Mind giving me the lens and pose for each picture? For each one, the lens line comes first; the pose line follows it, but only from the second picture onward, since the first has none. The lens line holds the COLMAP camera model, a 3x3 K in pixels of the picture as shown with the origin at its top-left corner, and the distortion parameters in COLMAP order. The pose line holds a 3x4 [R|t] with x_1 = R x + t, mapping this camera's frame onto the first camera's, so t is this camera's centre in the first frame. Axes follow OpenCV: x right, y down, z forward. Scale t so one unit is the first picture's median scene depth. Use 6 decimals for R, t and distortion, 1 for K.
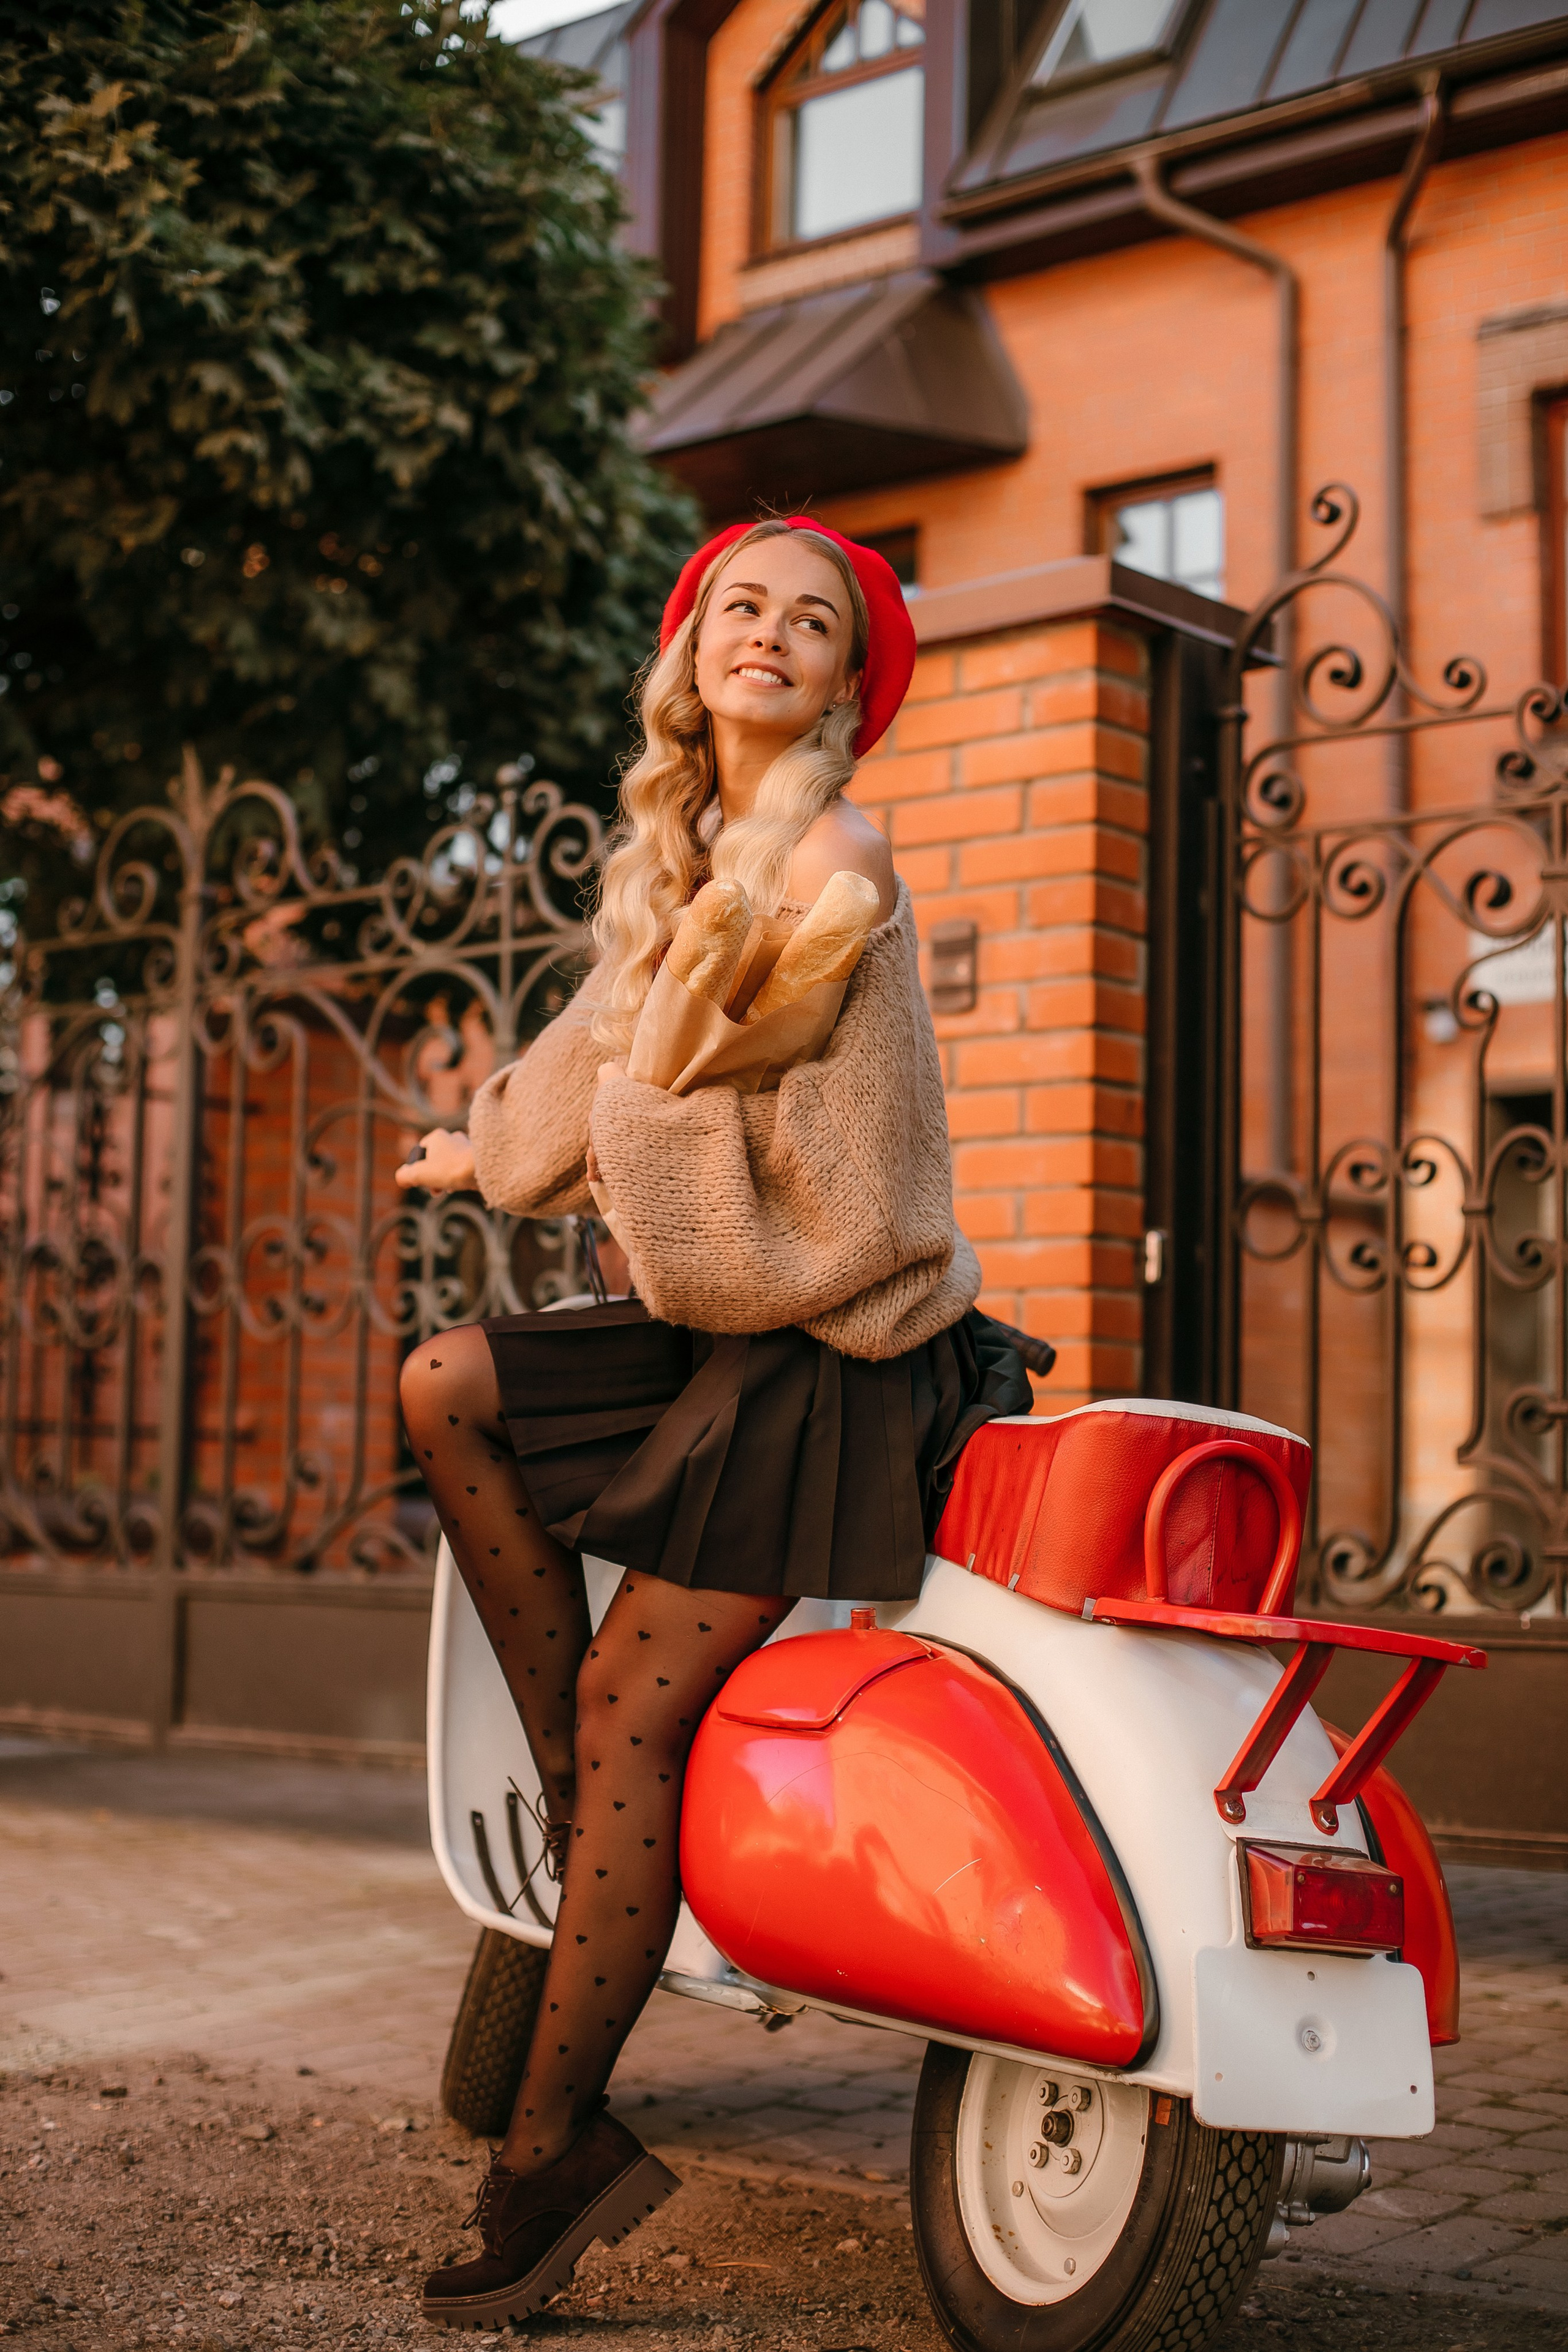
lens RADIAL K [[3448.1, 0, 680.8], [0, 3448.1, 1183.3], [0, 0, 1]] dist [-0.196129, 0.164776]
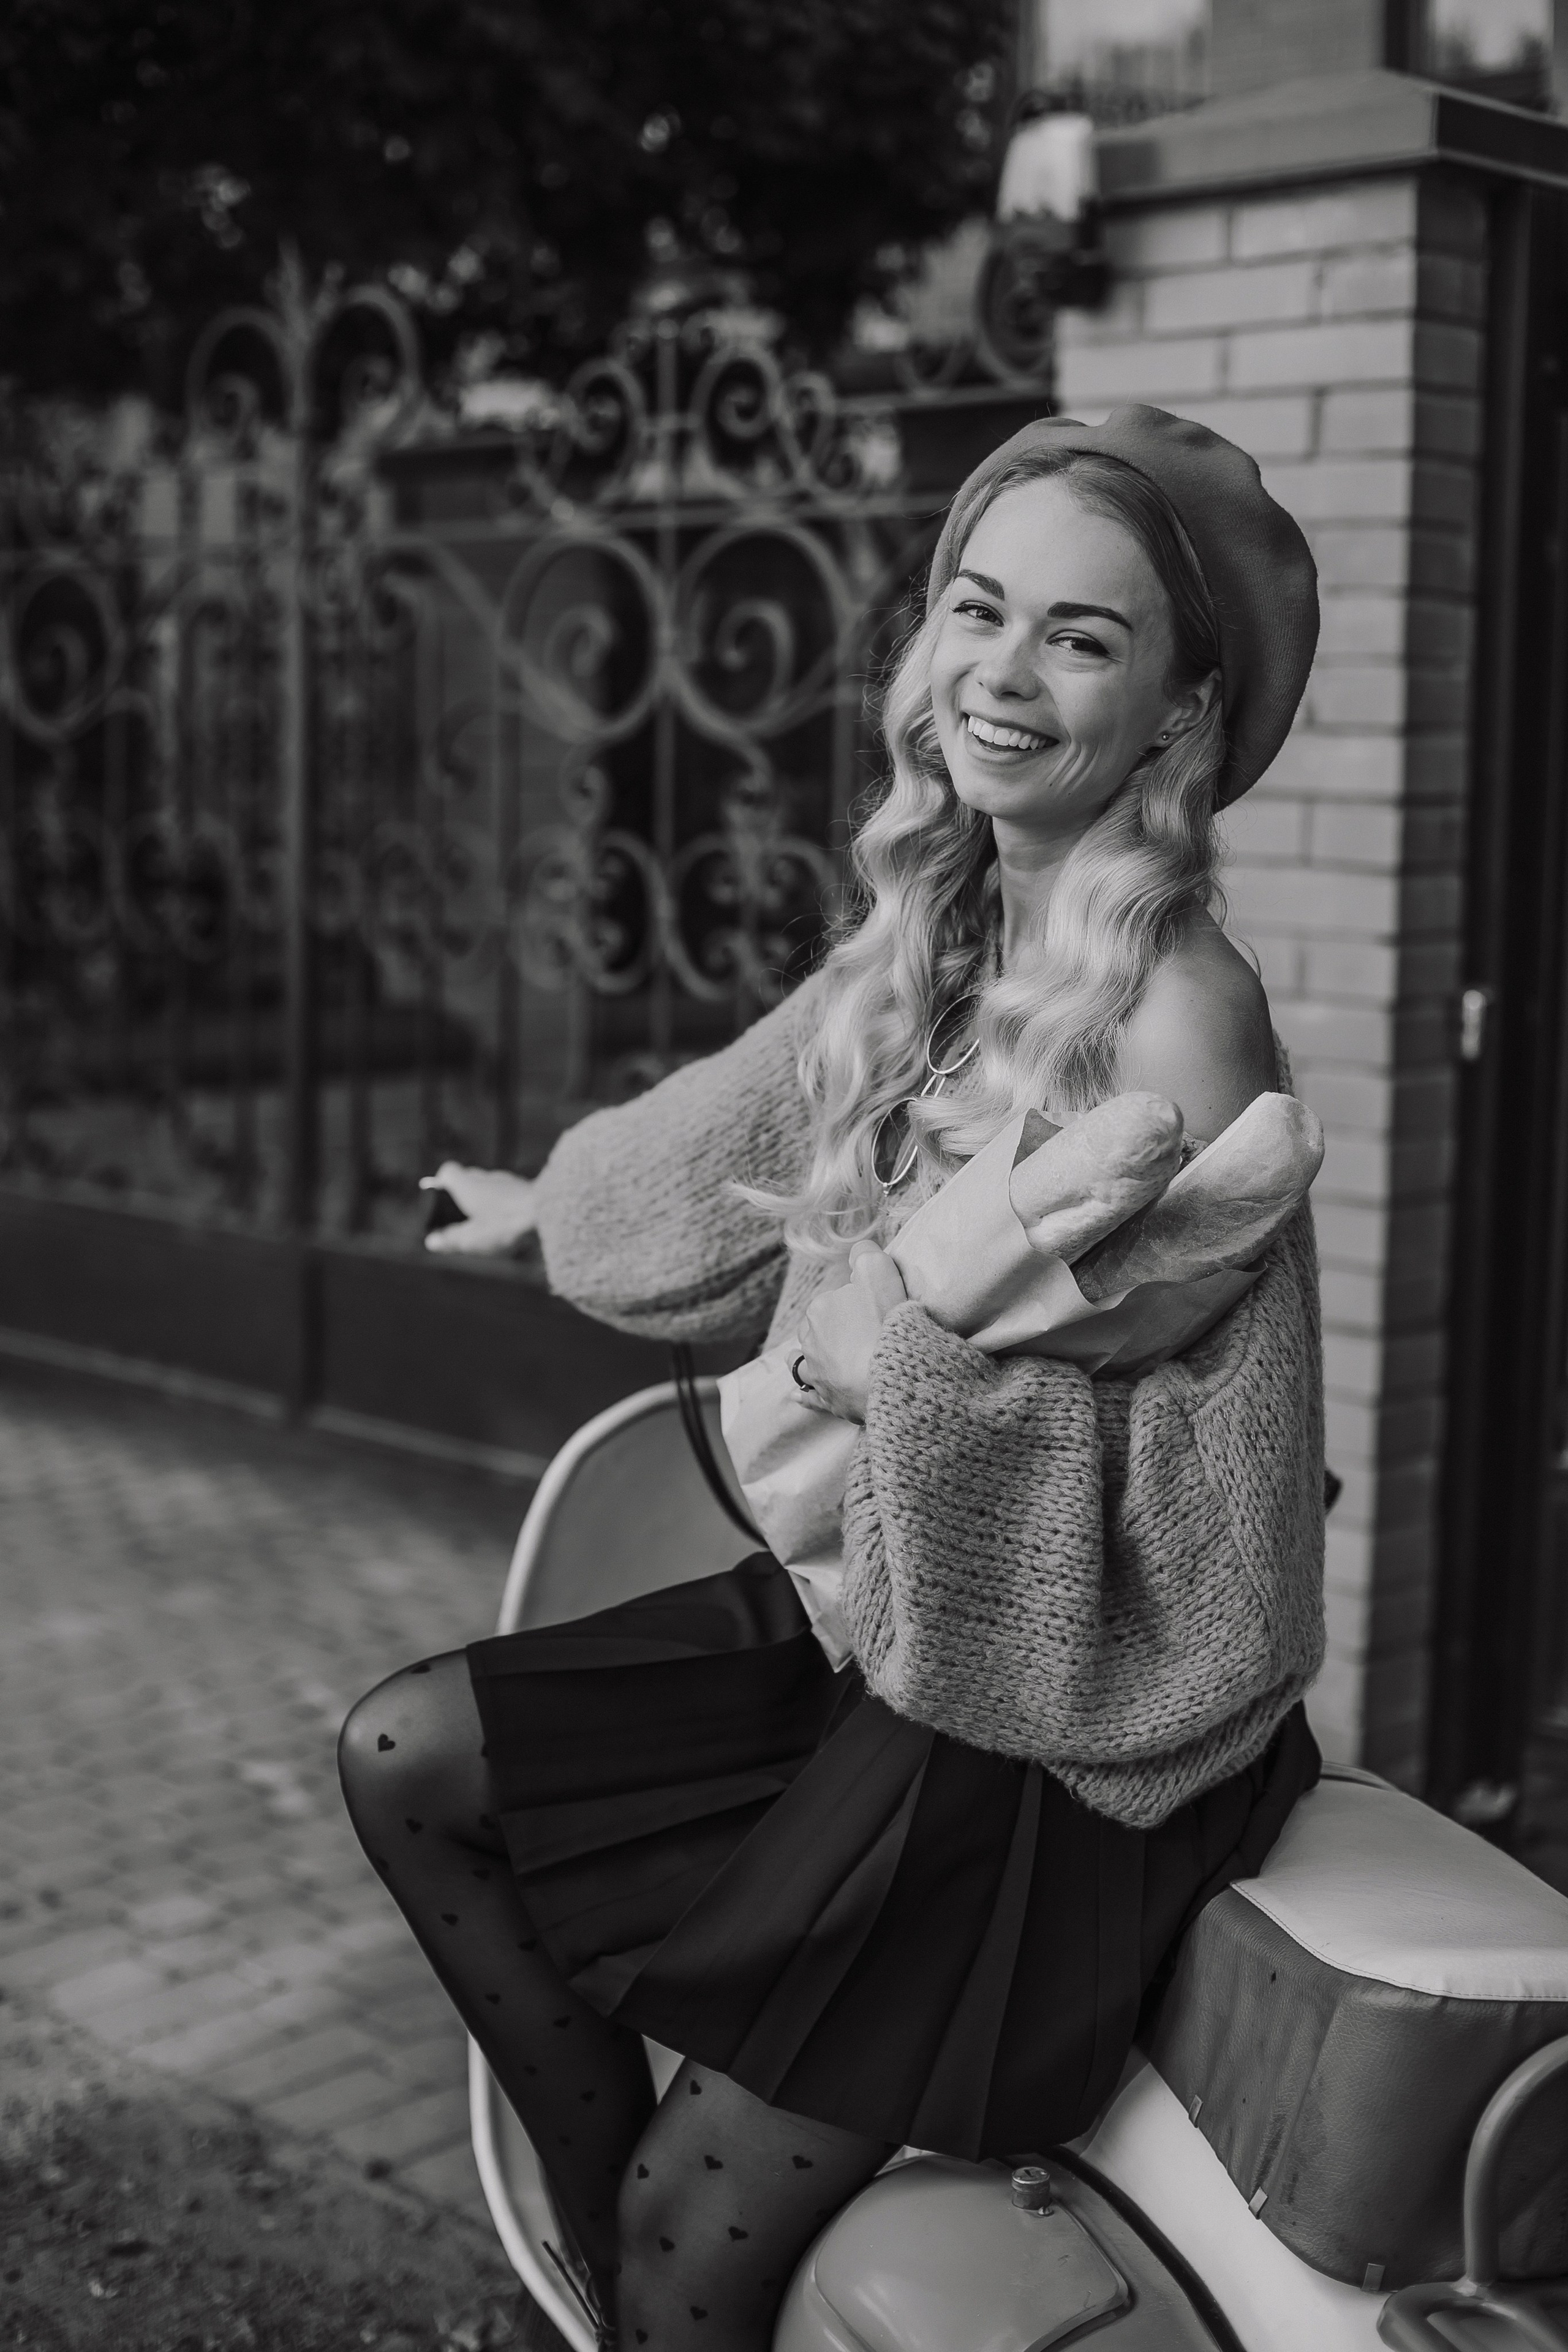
lens RADIAL K [[3555.8, 0, 792.5], [0, 3555.8, 1245.4], [0, 0, 1]] dist [-0.141517, 0.151727]
pose [[0.998918, -0.001139, -0.046486, 0.020587], [0.011299, 0.975682, 0.218899, -0.105957], [0.045107, -0.219187, 0.974640, 0.199943]]
